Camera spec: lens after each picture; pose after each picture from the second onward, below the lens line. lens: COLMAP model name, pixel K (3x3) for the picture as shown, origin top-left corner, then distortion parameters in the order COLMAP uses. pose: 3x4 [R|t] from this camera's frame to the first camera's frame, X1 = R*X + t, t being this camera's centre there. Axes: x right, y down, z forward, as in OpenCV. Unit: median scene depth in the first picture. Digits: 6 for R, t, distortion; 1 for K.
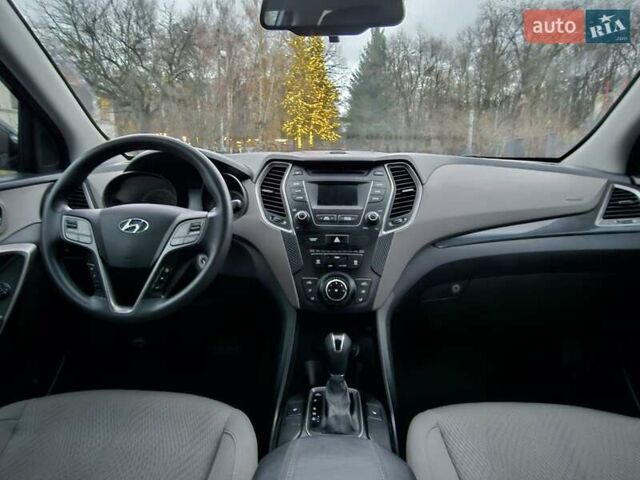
lens RADIAL K [[418.7, 0, 309.7], [0, 418.7, 240.3], [0, 0, 1]] dist [-0.010651, 0.001779]
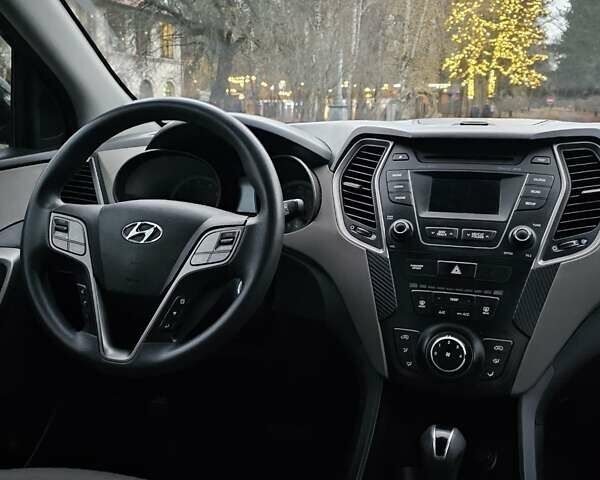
lens RADIAL K [[694.6, 0, 296.5], [0, 694.6, 236.0], [0, 0, 1]] dist [0.059890, 0.000000]
pose [[0.965167, 0.049408, -0.256925, 0.095570], [-0.055409, 0.998333, -0.016164, -0.020637], [0.255698, 0.029836, 0.966296, -0.028384]]
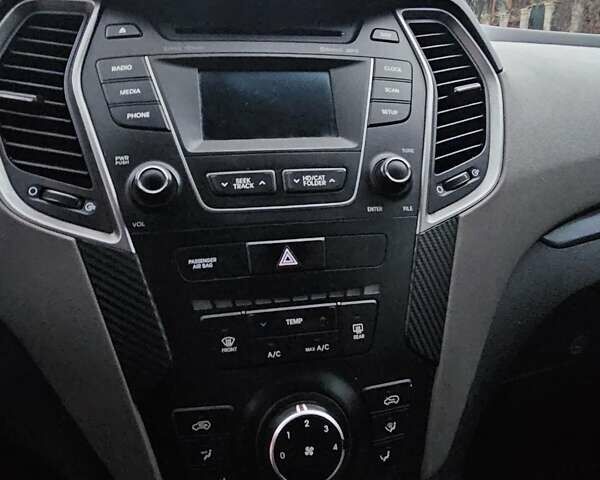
lens RADIAL K [[514.8, 0, 295.5], [0, 514.8, 232.3], [0, 0, 1]] dist [-0.000806, 0.017377]
pose [[0.963192, -0.079710, 0.256726, -0.017871], [0.062060, 0.995163, 0.076146, -0.043550], [-0.261554, -0.057411, 0.963480, 0.642346]]
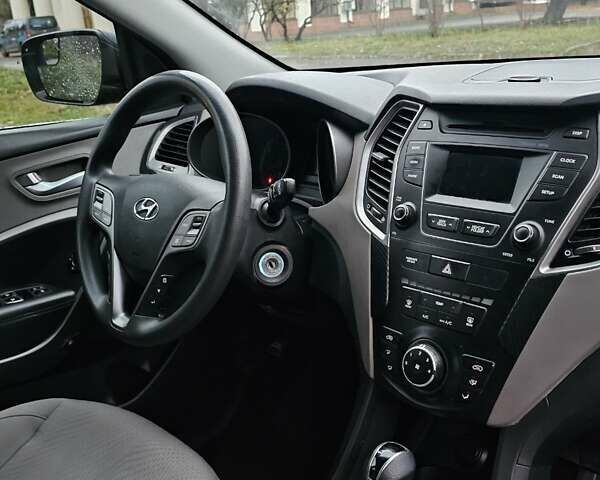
lens RADIAL K [[694.6, 0, 301.8], [0, 694.6, 246.5], [0, 0, 1]] dist [0.059890, 0.000000]
pose [[0.734461, 0.152757, -0.661235, 0.476062], [-0.058026, 0.984905, 0.163078, -0.151165], [0.676165, -0.081406, 0.732239, 0.256772]]
